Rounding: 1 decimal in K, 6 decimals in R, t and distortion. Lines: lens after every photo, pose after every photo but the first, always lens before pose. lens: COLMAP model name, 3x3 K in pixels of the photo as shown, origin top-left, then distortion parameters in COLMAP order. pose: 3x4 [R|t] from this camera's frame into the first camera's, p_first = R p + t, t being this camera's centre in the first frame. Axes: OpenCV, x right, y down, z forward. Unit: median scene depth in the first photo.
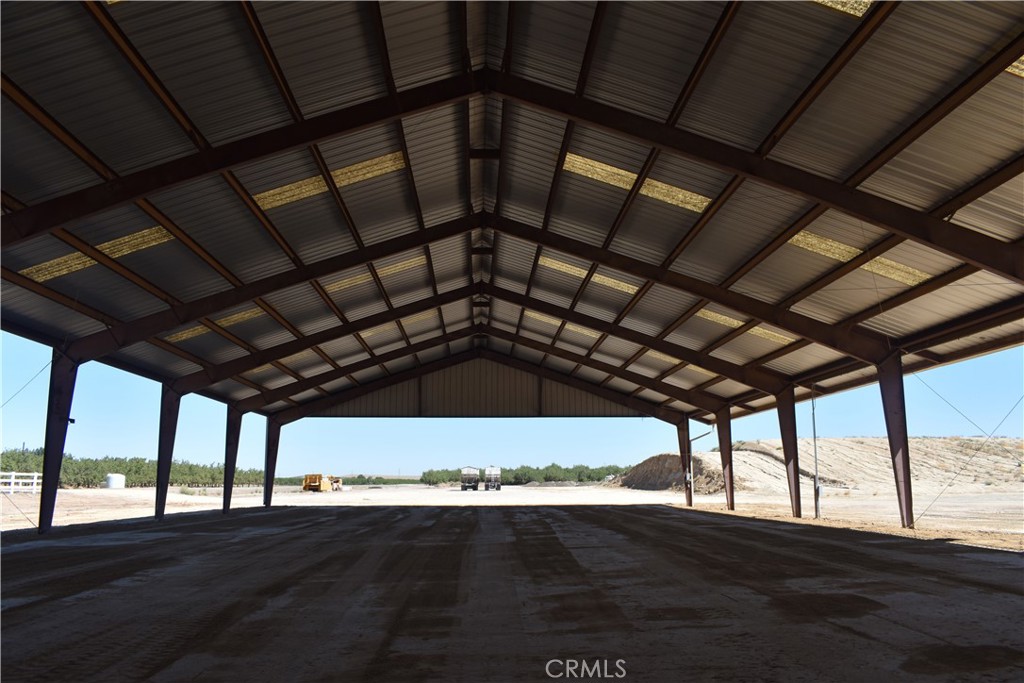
lens RADIAL K [[795.6, 0, 505.3], [0, 795.6, 351.4], [0, 0, 1]] dist [-0.094824, 0.015755]
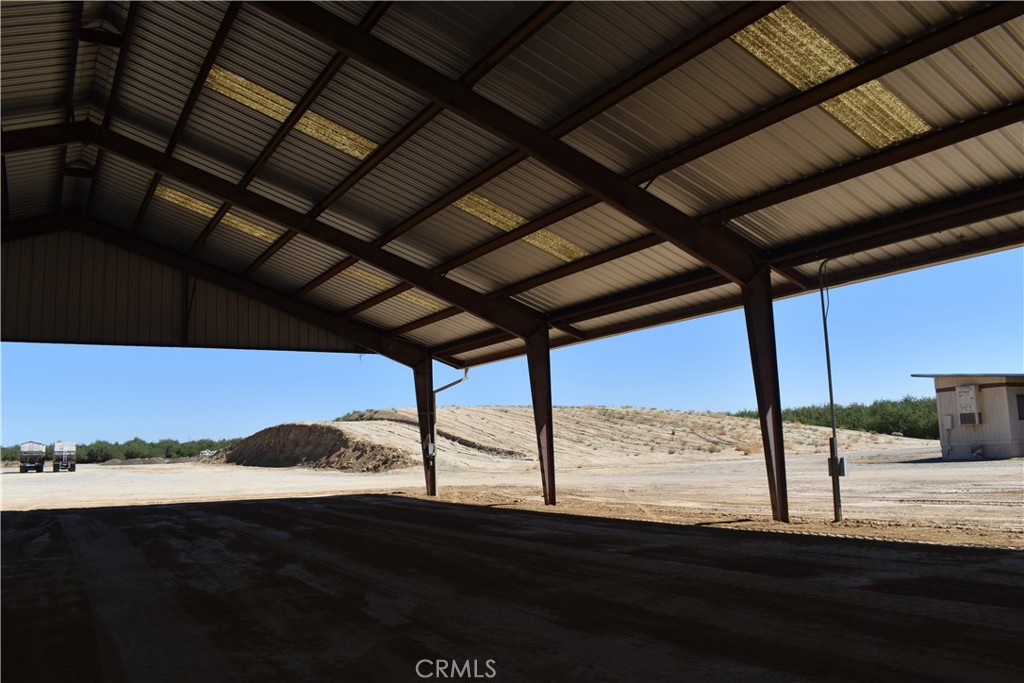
lens RADIAL K [[748.8, 0, 587.2], [0, 748.8, 305.7], [0, 0, 1]] dist [-0.079080, 0.009306]
pose [[0.822580, 0.087139, 0.561933, -0.012531], [-0.066820, 0.996155, -0.056661, 0.058839], [-0.564710, 0.009060, 0.825240, 0.359537]]
